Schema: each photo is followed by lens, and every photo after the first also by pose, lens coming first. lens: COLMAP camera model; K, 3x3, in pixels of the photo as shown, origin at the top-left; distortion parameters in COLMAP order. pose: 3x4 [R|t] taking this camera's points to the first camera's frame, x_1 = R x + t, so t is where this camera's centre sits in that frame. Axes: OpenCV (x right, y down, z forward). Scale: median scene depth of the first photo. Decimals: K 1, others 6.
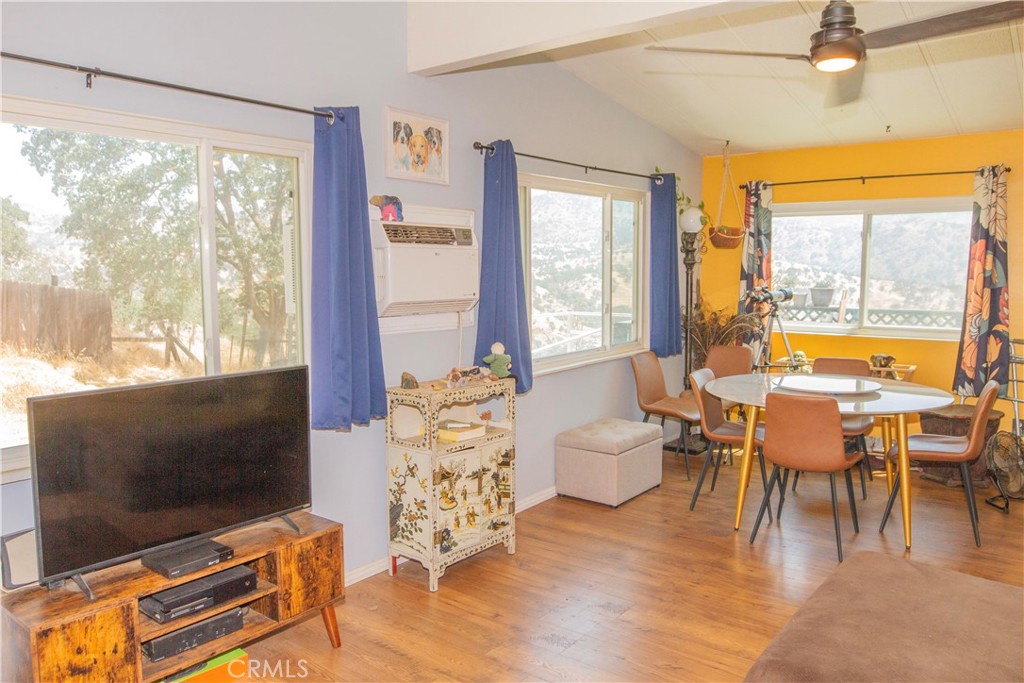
lens RADIAL K [[778.3, 0, 512.0], [0, 778.3, 341.5], [0, 0, 1]] dist [-0.025889, -0.004745]
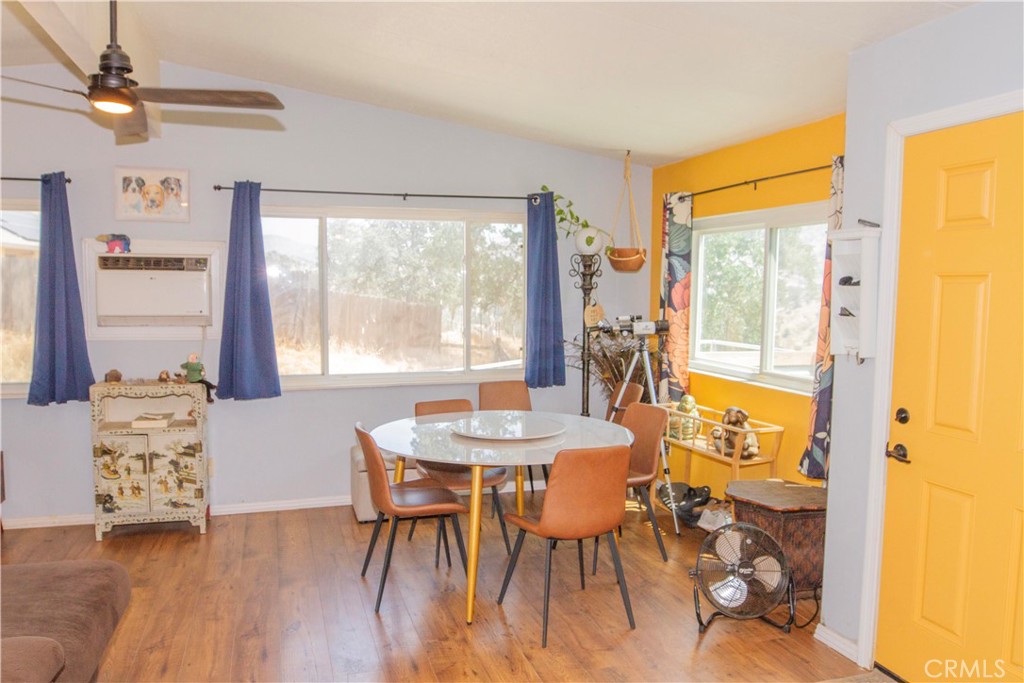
lens RADIAL K [[768.3, 0, 512.0], [0, 768.3, 341.5], [0, 0, 1]] dist [-0.038865, 0.002557]
pose [[0.801666, 0.050917, -0.595599, 1.102935], [-0.068368, 0.997637, -0.006735, -0.041855], [0.593849, 0.046119, 0.803254, 0.361762]]
